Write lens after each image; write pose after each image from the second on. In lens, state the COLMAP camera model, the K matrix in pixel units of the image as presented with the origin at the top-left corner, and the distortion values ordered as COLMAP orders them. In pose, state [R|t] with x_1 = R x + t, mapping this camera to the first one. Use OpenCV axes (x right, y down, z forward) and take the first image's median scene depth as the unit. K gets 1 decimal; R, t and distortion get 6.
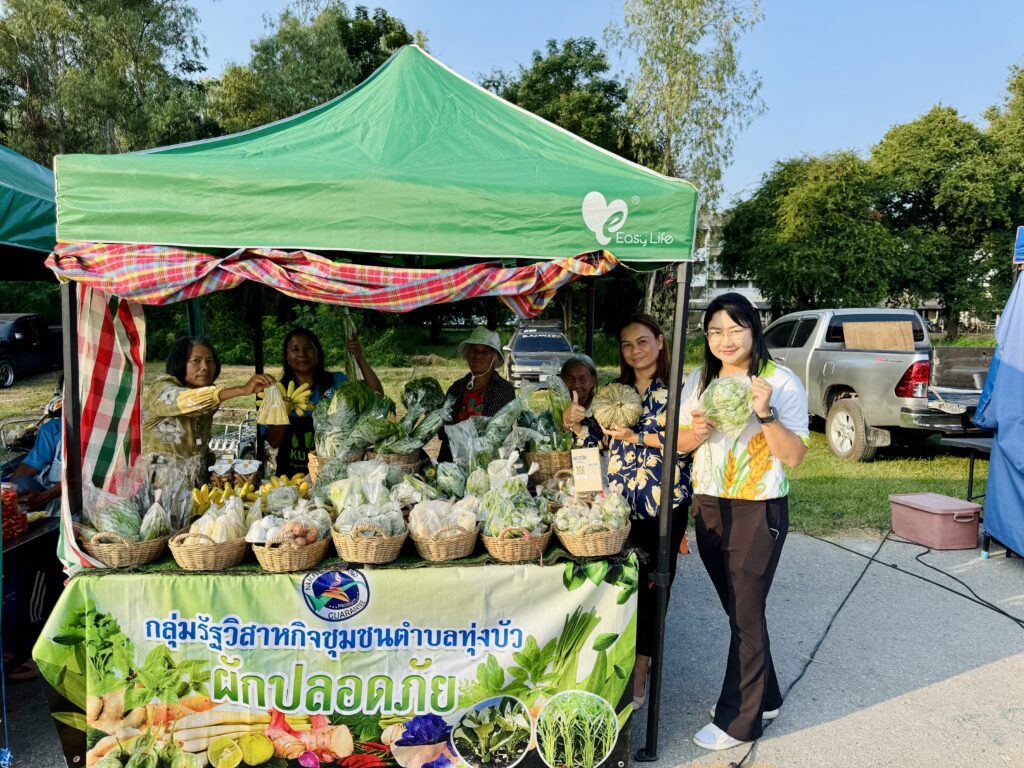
lens RADIAL K [[714.3, 0, 525.6], [0, 714.3, 396.7], [0, 0, 1]] dist [0.042496, -0.001160]
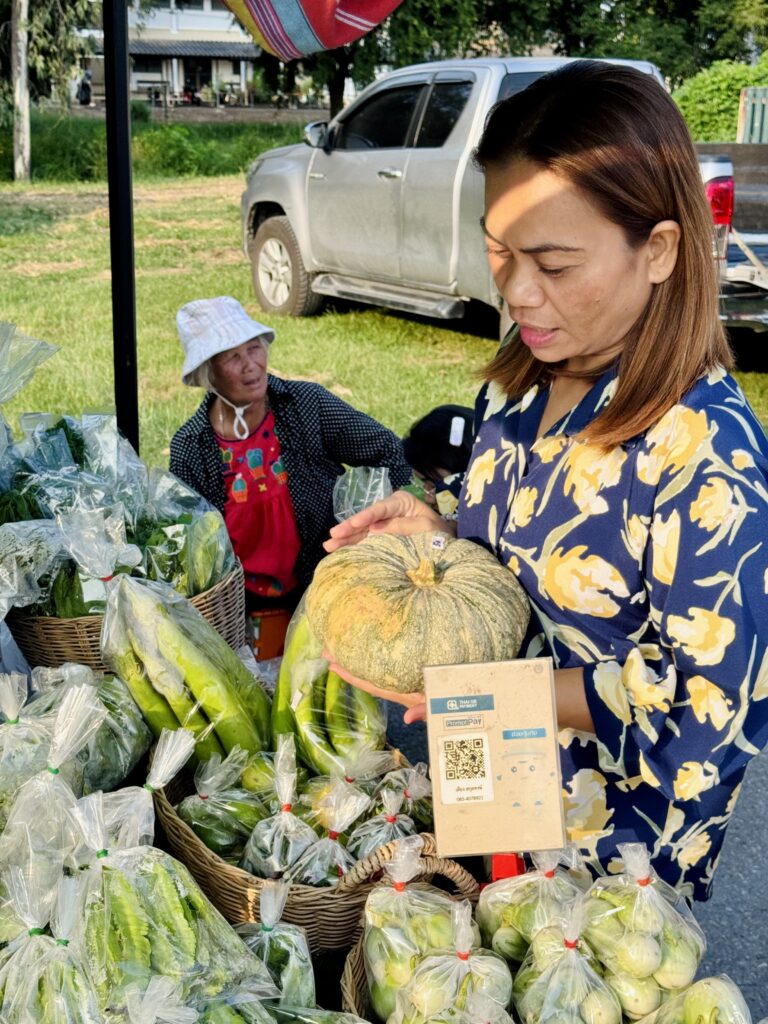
lens RADIAL K [[1416.0, 0, 384.0], [0, 1416.0, 512.0], [0, 0, 1]] dist [0.278131, -0.765712]
pose [[0.910017, -0.106432, 0.400676, -0.129396], [0.030728, 0.981142, 0.190832, -0.066171], [-0.413430, -0.161349, 0.896126, 0.638010]]
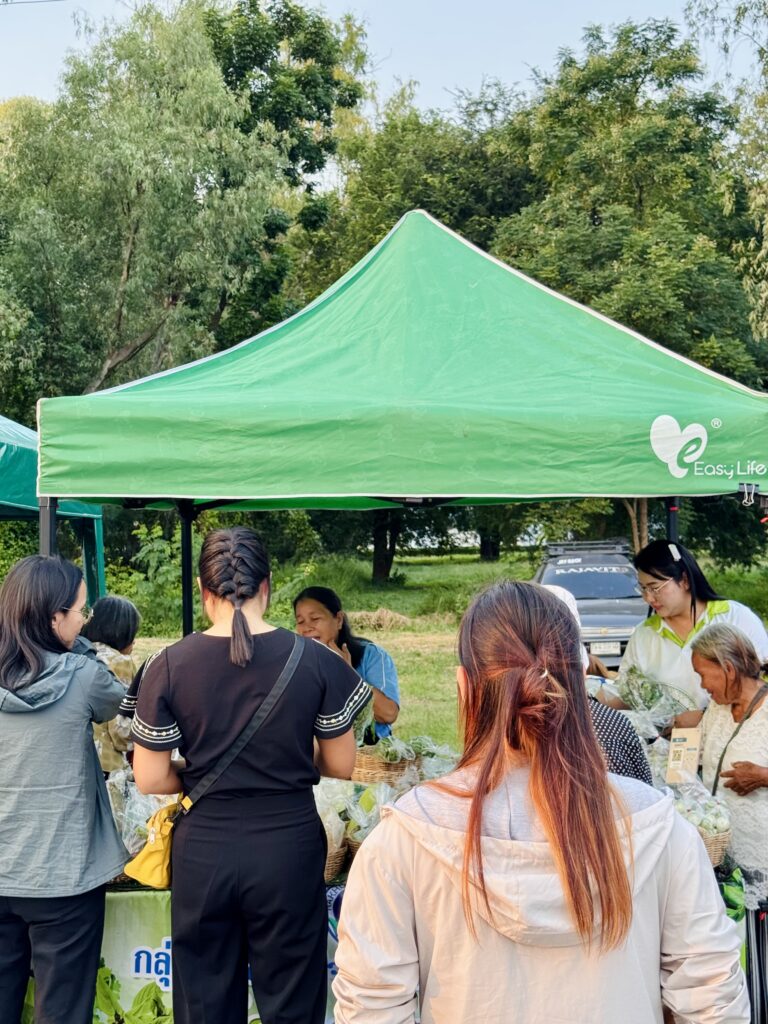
lens RADIAL K [[1416.0, 0, 384.0], [0, 1416.0, 512.0], [0, 0, 1]] dist [0.278131, -0.765712]
pose [[0.992506, -0.031873, -0.117970, -0.031574], [0.016987, 0.991997, -0.125110, 0.023608], [0.121013, 0.122168, 0.985104, -0.611335]]
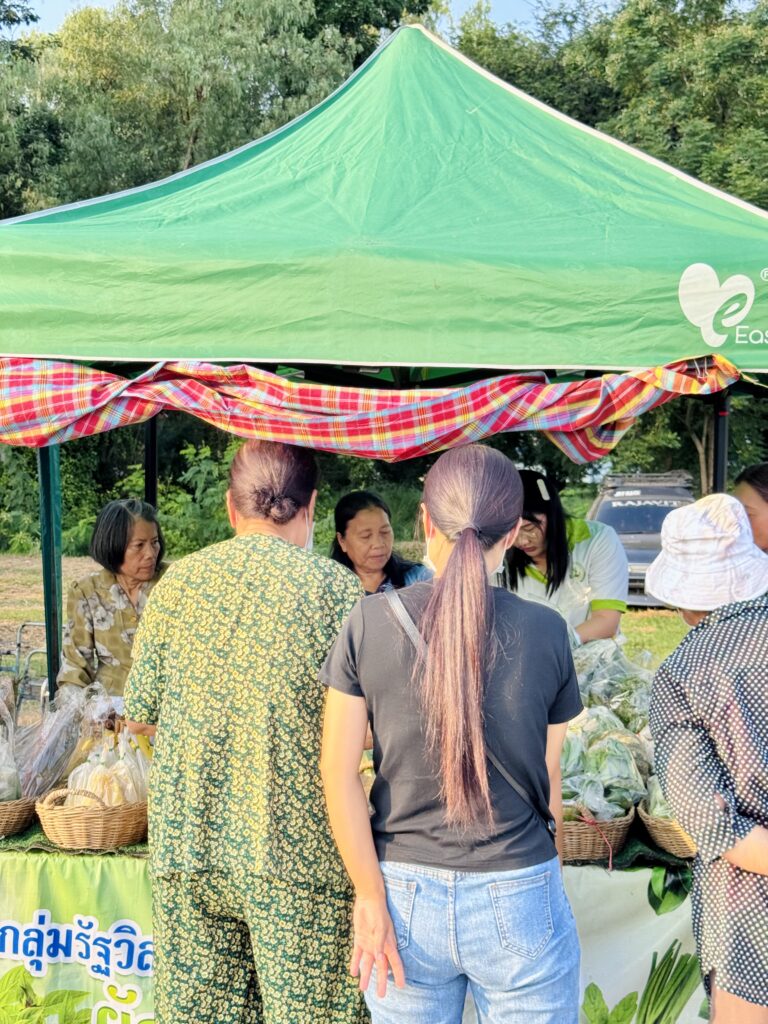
lens RADIAL K [[1416.0, 0, 384.0], [0, 1416.0, 512.0], [0, 0, 1]] dist [0.278131, -0.765712]
pose [[0.986124, 0.004149, -0.165959, 0.032737], [-0.017350, 0.996789, -0.078175, 0.031068], [0.165102, 0.079970, 0.983029, -0.246767]]
